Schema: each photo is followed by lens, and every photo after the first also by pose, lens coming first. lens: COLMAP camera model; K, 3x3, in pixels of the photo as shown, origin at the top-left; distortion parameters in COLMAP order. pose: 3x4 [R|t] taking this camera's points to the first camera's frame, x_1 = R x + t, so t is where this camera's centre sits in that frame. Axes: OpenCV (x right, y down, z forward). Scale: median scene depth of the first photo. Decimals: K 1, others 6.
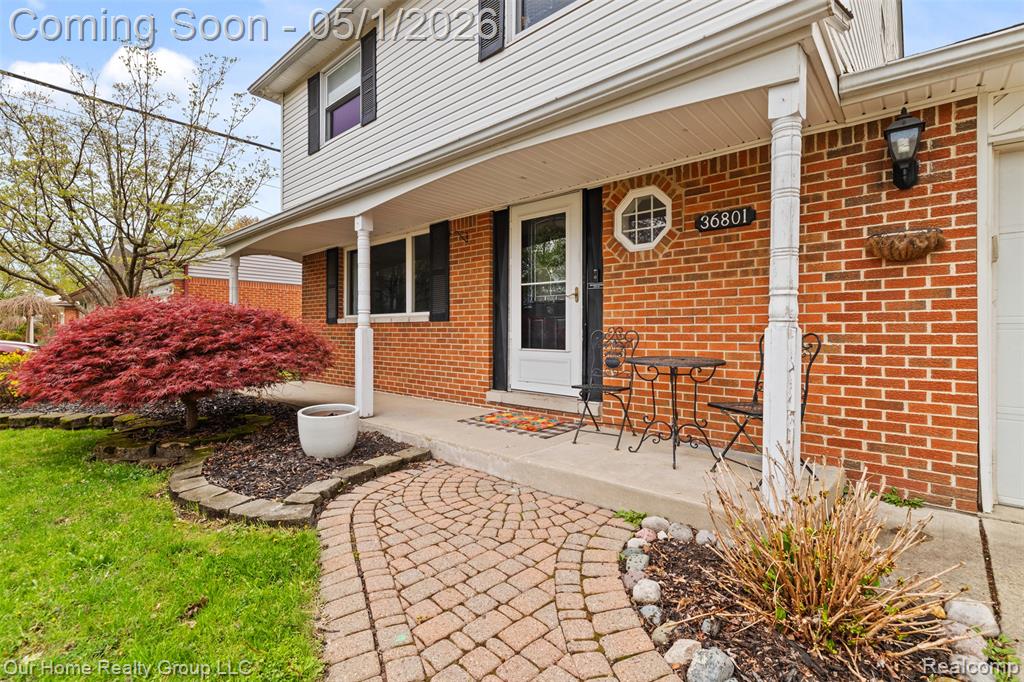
lens RADIAL K [[473.0, 0, 511.8], [0, 473.0, 341.4], [0, 0, 1]] dist [0.000886, -0.000106]
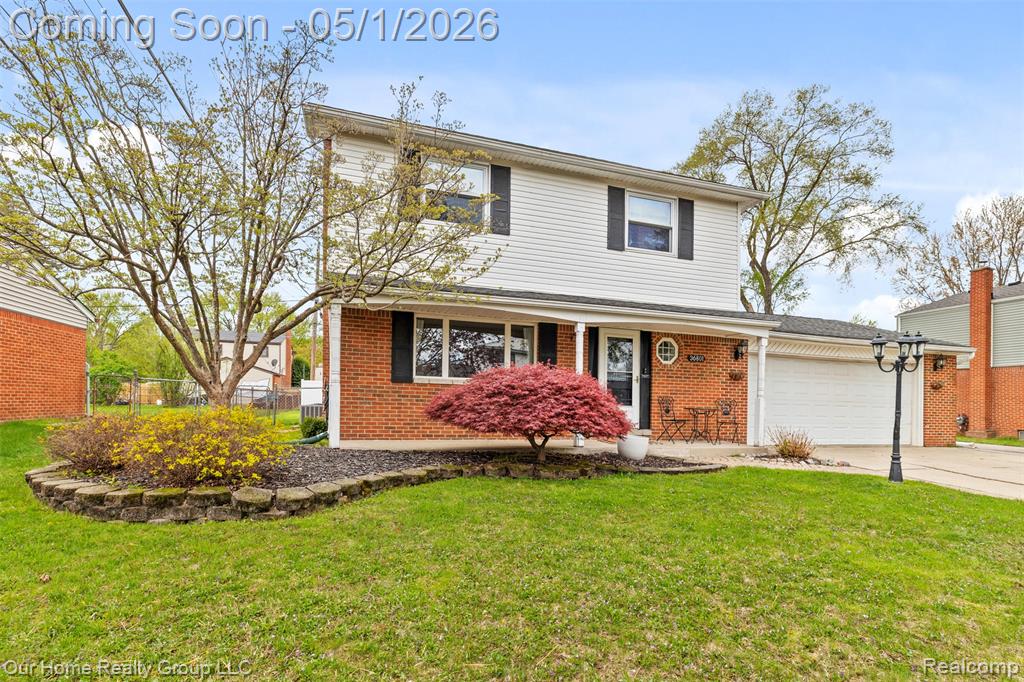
lens RADIAL K [[473.0, 0, 510.0], [0, 473.0, 400.3], [0, 0, 1]] dist [0.000886, -0.000106]
pose [[0.510478, 0.012818, 0.859796, -2.089810], [-0.007746, 0.999917, -0.010308, 0.019983], [-0.859856, -0.001398, 0.510534, 0.446942]]
